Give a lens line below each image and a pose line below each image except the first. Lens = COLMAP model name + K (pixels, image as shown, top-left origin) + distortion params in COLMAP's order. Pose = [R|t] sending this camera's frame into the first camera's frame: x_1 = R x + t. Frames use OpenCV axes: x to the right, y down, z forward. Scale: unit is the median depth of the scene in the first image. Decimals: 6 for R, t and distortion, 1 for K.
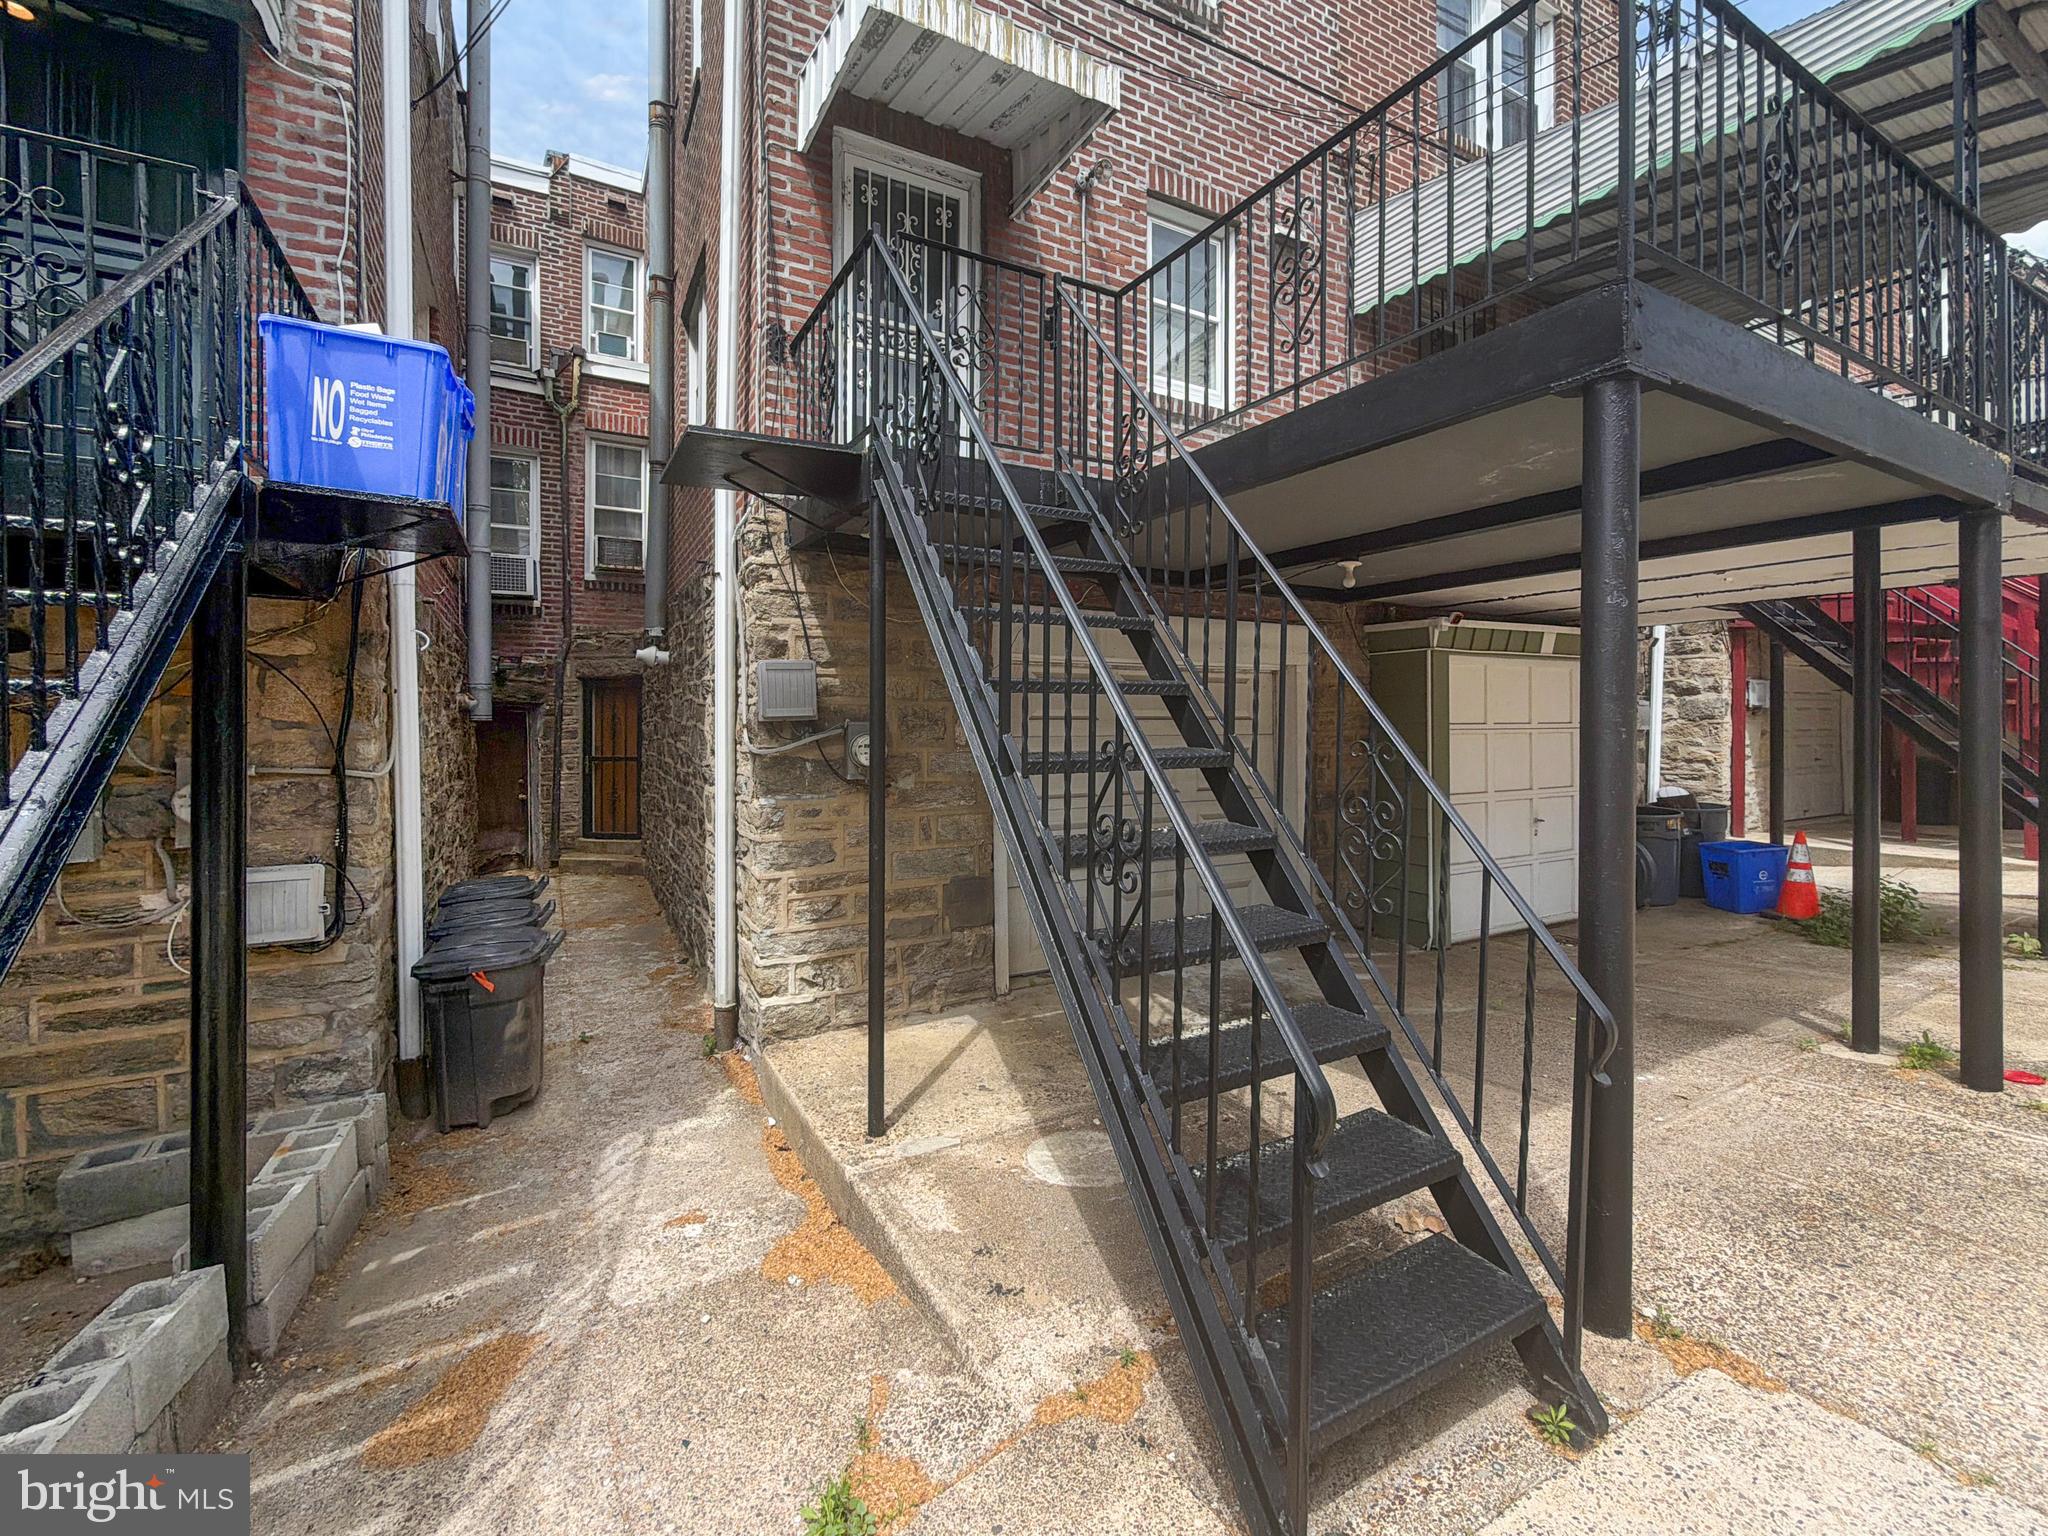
lens RADIAL K [[826.9, 0, 1024.1], [0, 826.9, 715.5], [0, 0, 1]] dist [-0.000161, -0.000102]
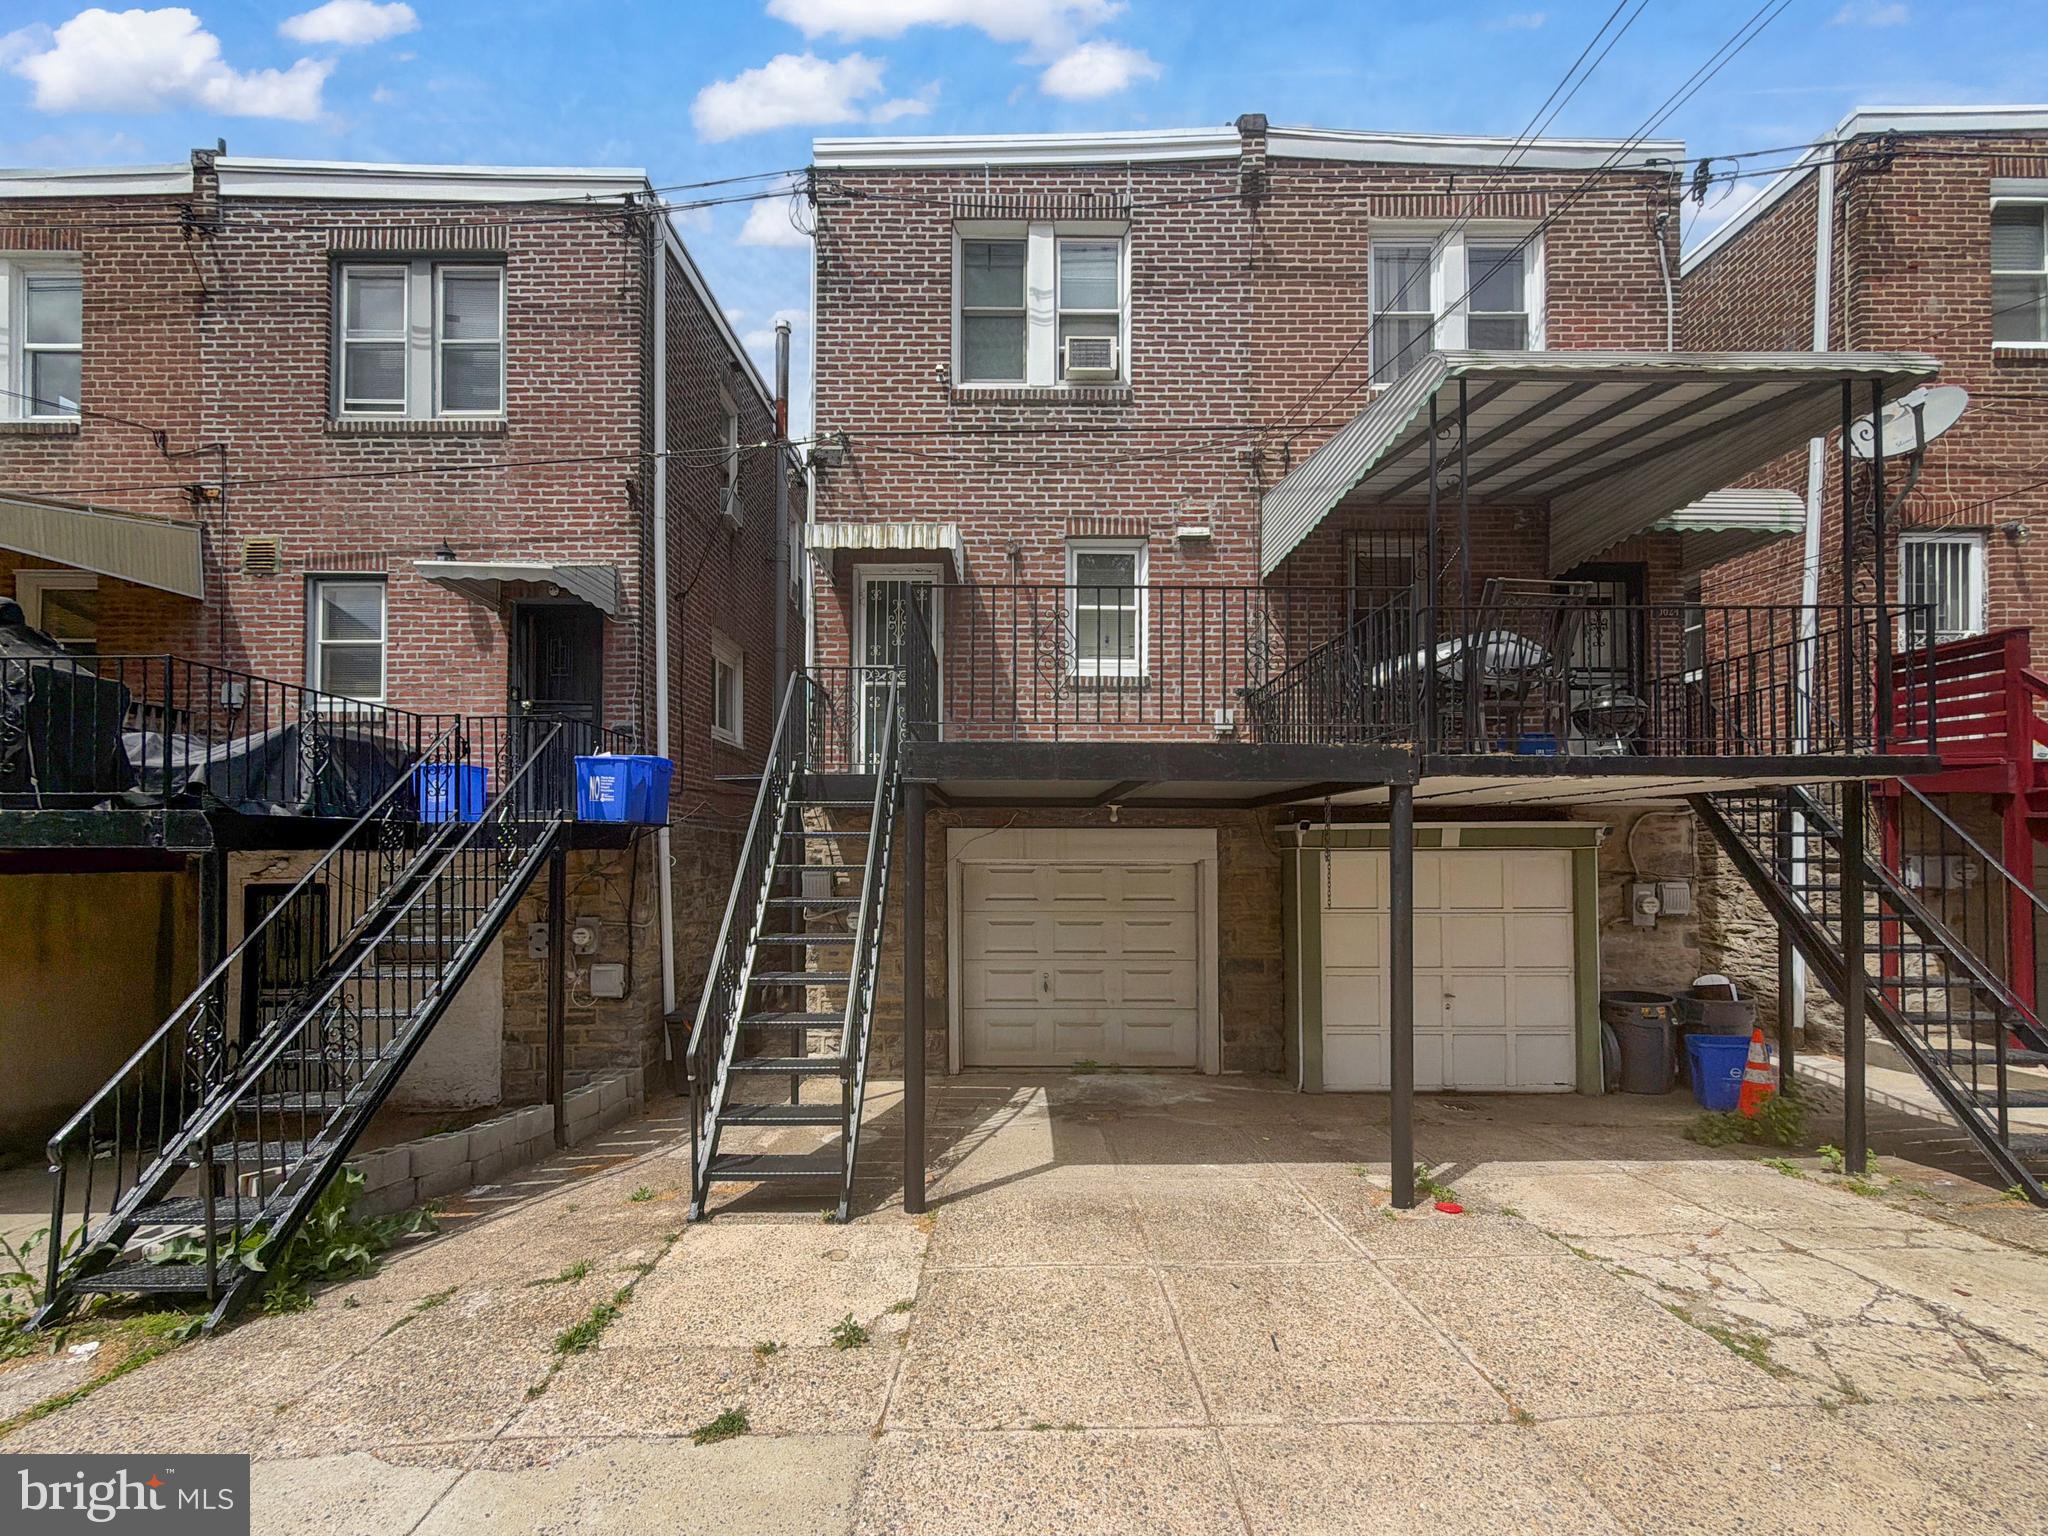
lens RADIAL K [[826.8, 0, 1017.9], [0, 826.8, 836.6], [0, 0, 1]] dist [-0.001244, -0.000067]
pose [[0.874776, -0.012207, -0.484373, 0.966661], [0.003769, 0.999824, -0.018390, -0.102263], [0.484512, 0.014262, 0.874668, -0.380741]]
